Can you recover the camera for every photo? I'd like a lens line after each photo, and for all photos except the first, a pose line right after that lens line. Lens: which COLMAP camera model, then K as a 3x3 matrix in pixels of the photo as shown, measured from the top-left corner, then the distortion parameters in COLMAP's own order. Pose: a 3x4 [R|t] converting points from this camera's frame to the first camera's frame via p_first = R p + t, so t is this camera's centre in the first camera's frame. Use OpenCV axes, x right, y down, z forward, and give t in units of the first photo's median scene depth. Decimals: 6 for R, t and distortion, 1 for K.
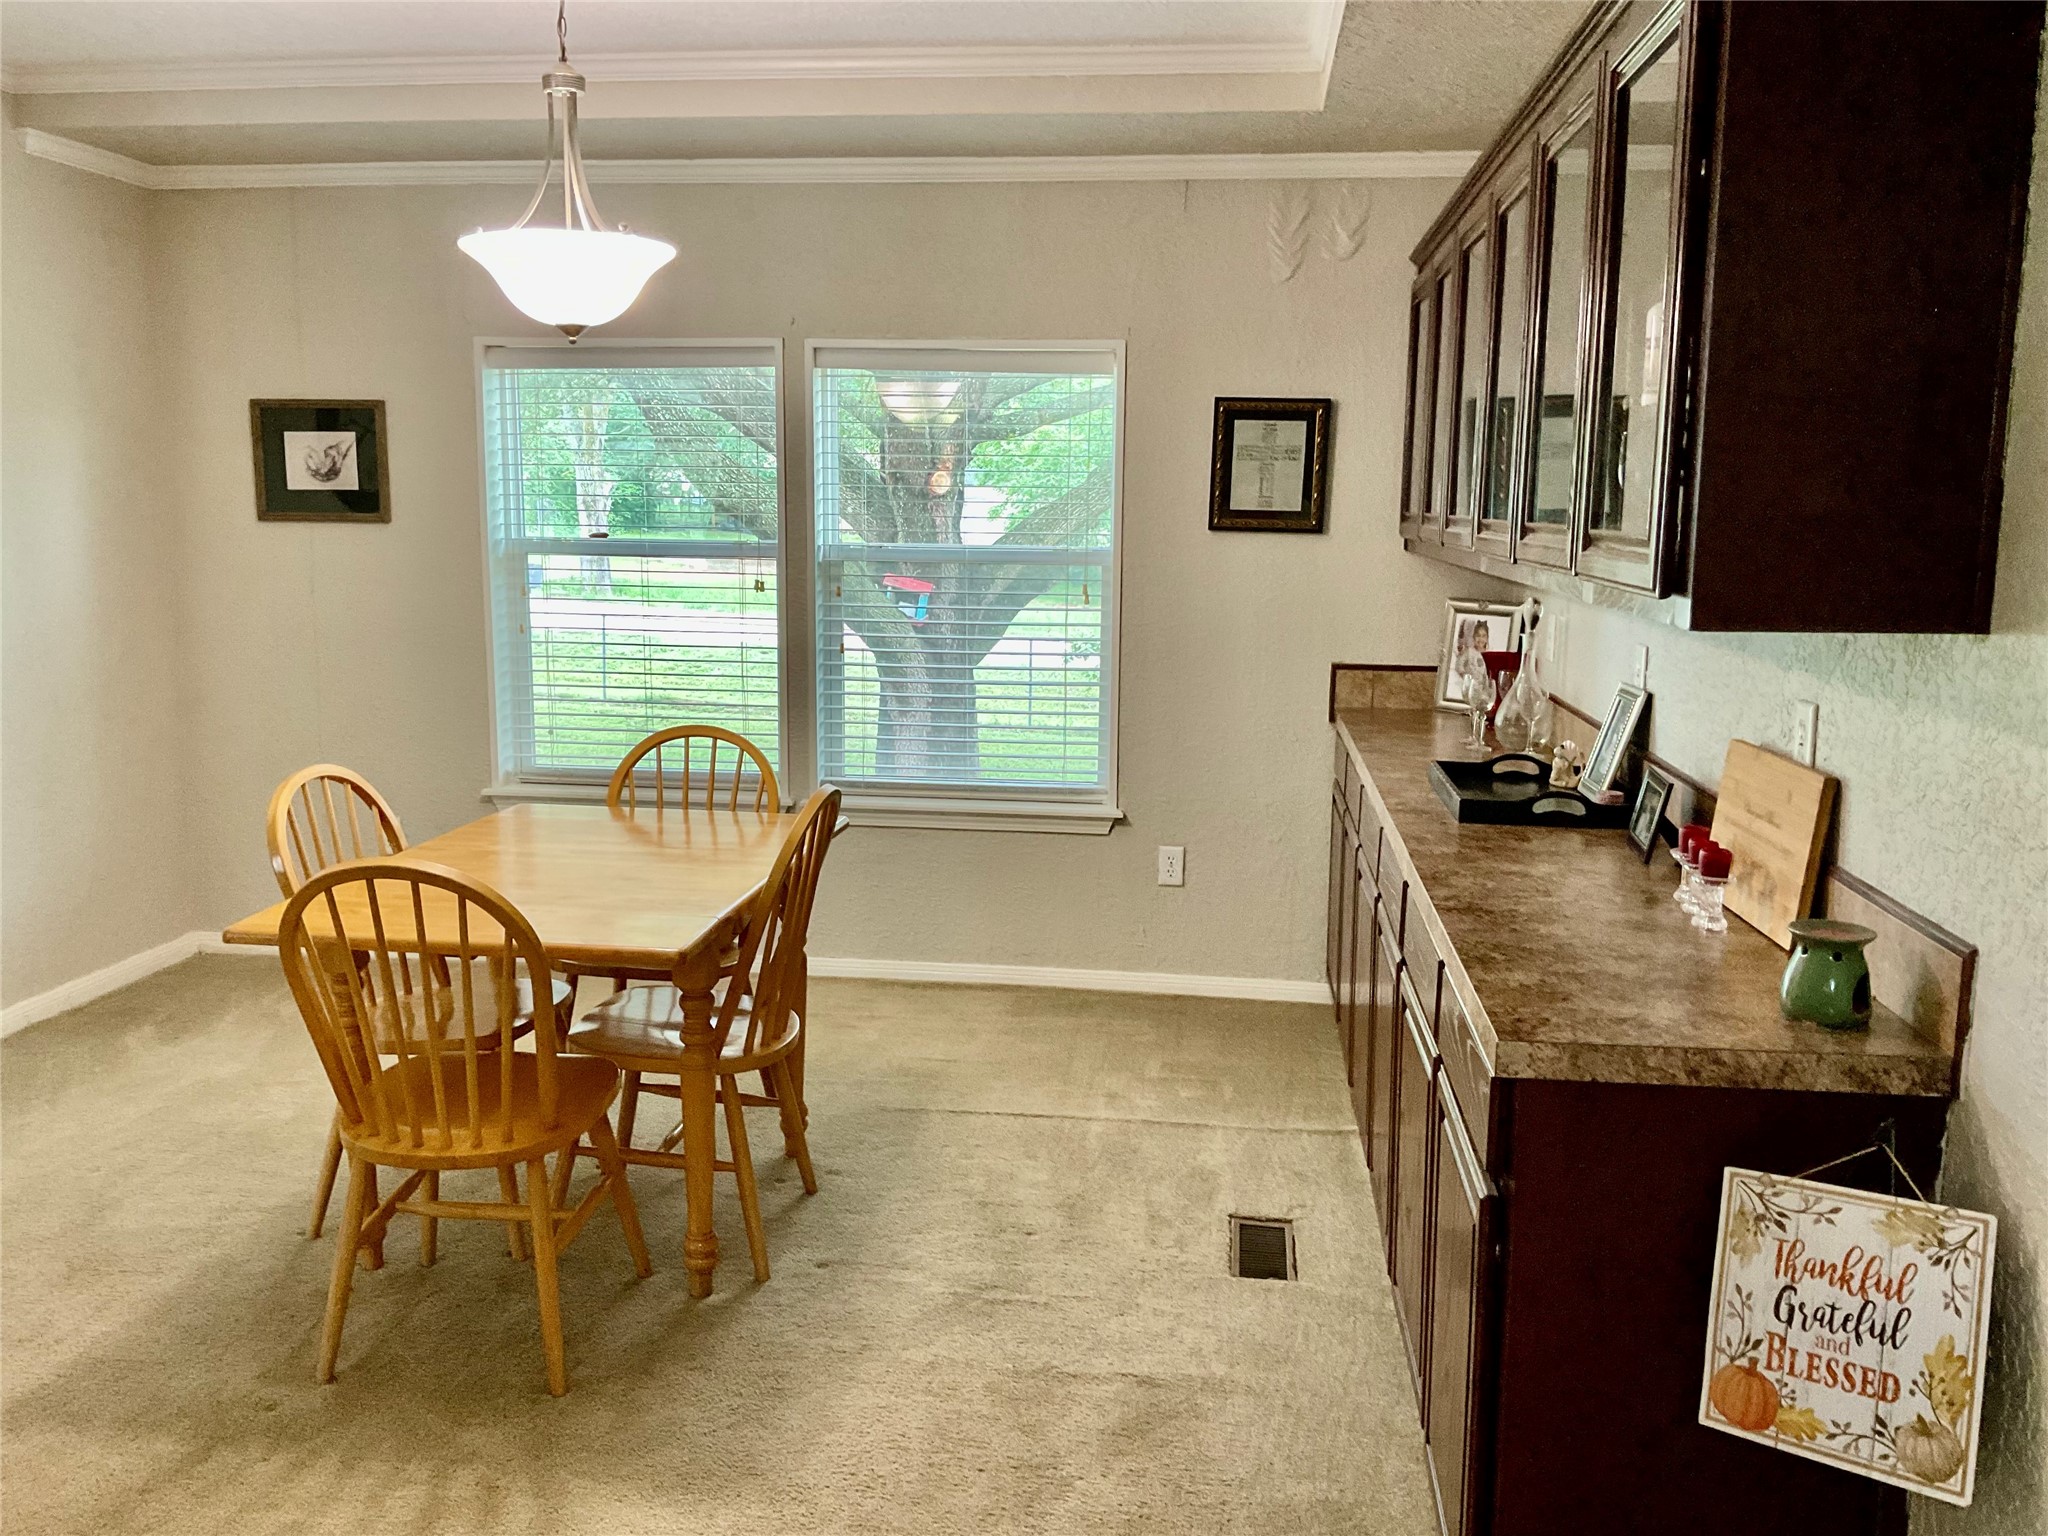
lens RADIAL K [[1701.4, 0, 1024.0], [0, 1701.4, 768.0], [0, 0, 1]] dist [0.000255, -0.014959]
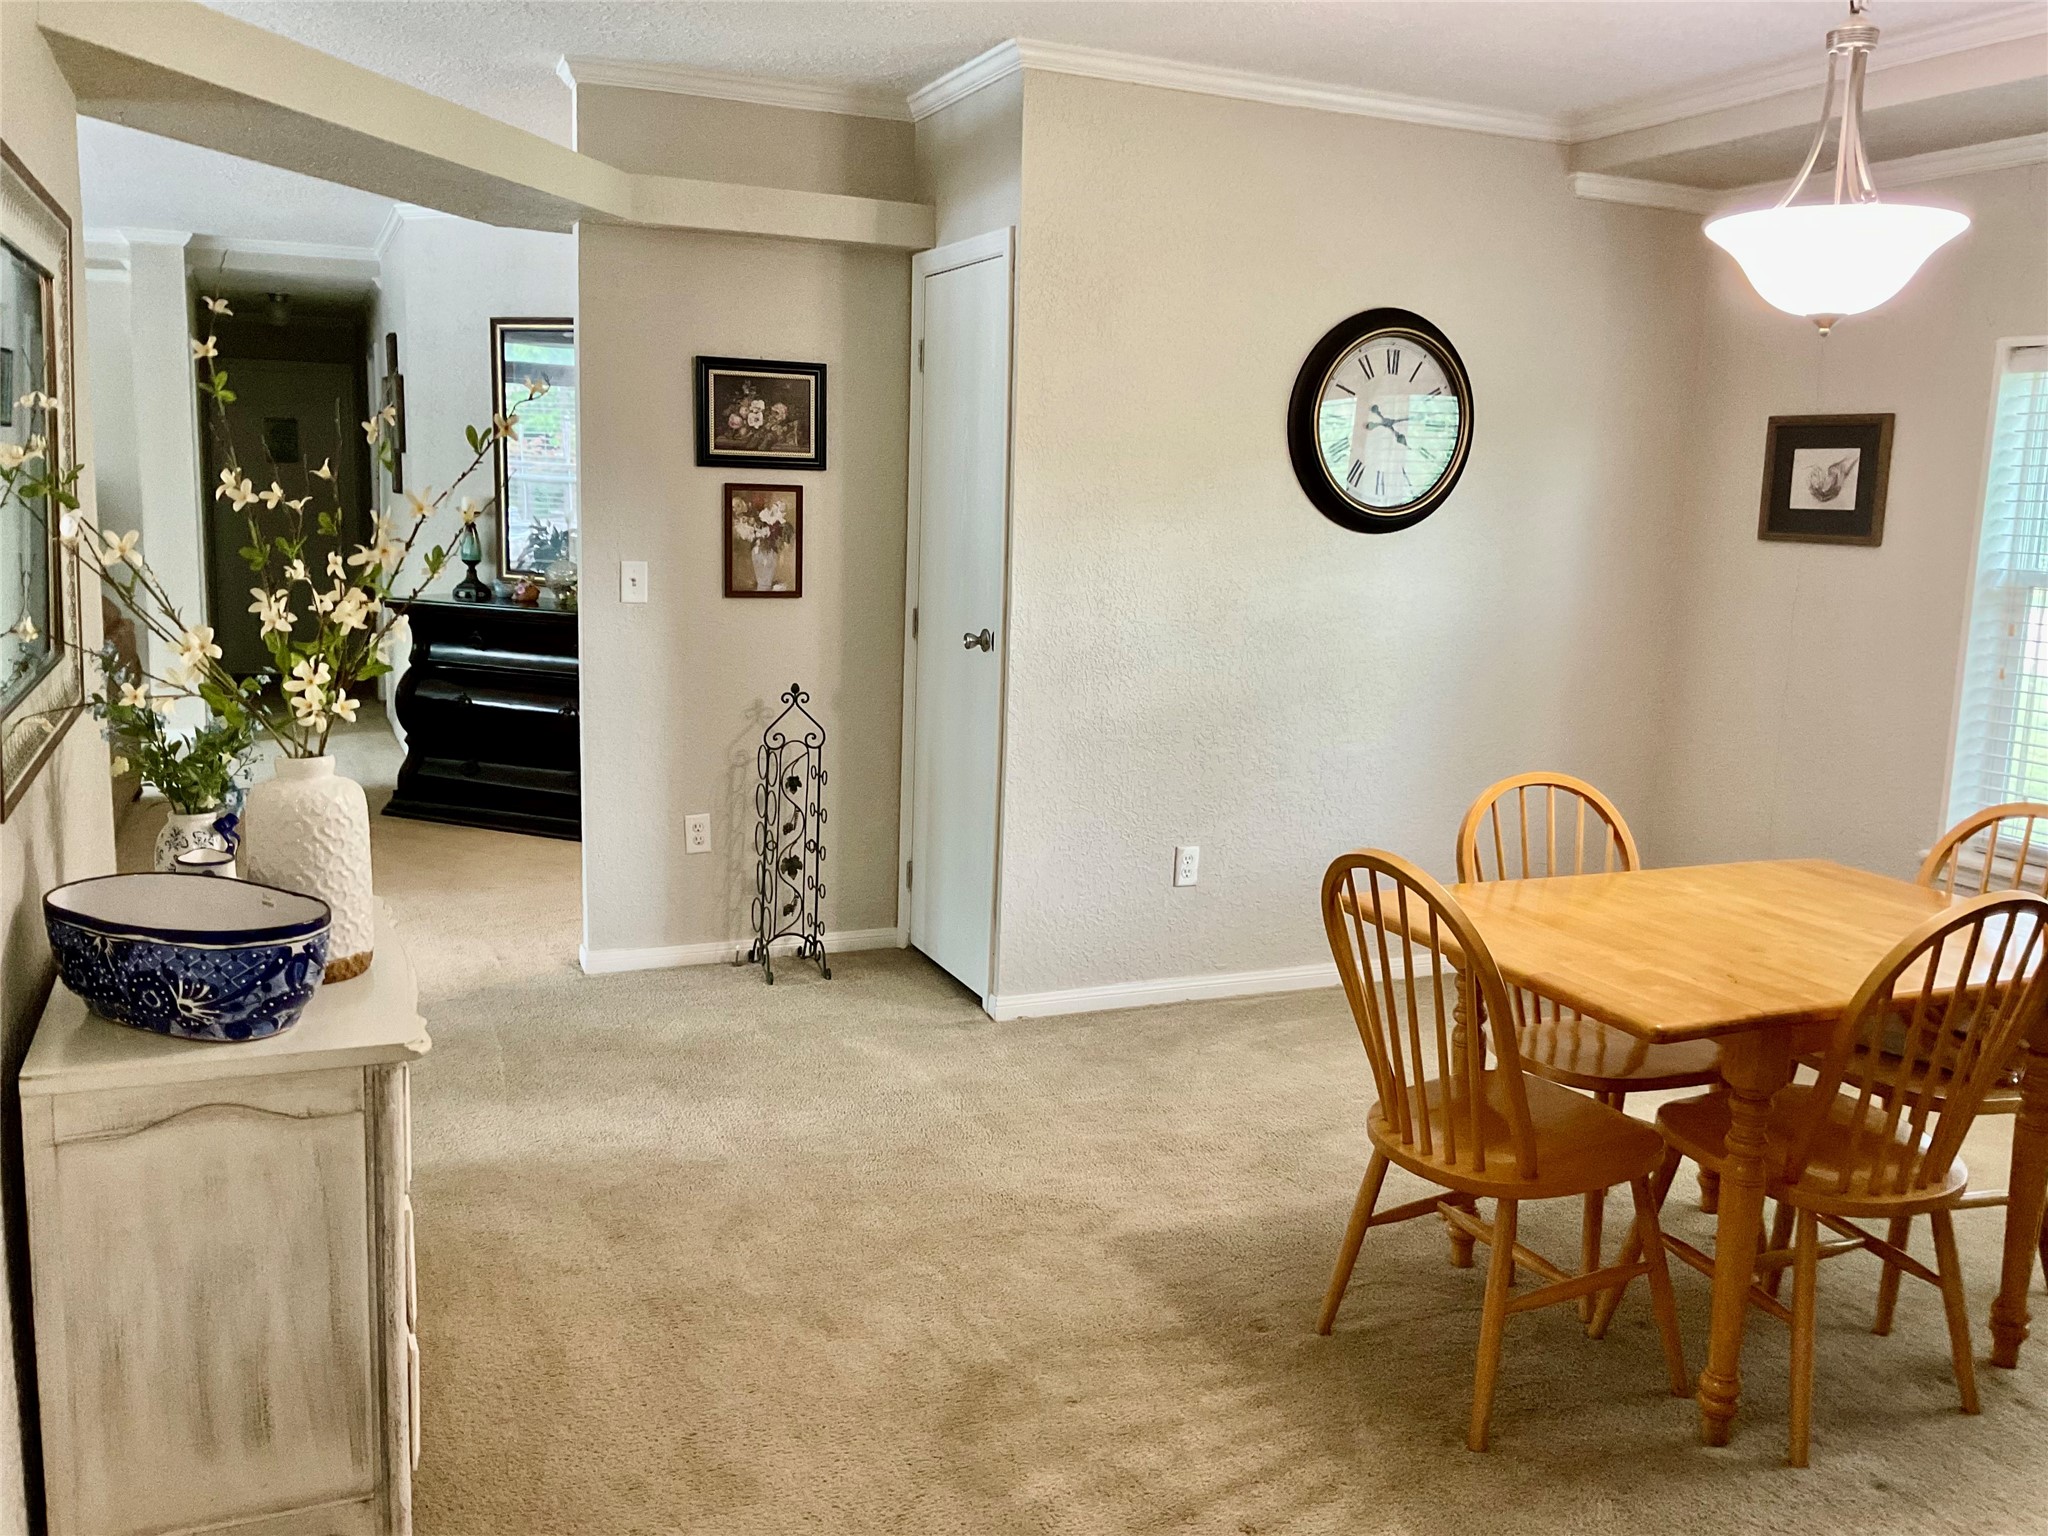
lens RADIAL K [[1701.4, 0, 1024.0], [0, 1701.4, 768.0], [0, 0, 1]] dist [0.000255, -0.014959]
pose [[0.508728, 0.148202, -0.848075, 0.202829], [-0.163684, 0.983754, 0.073724, -0.019705], [0.845224, 0.101311, 0.524722, 0.148329]]
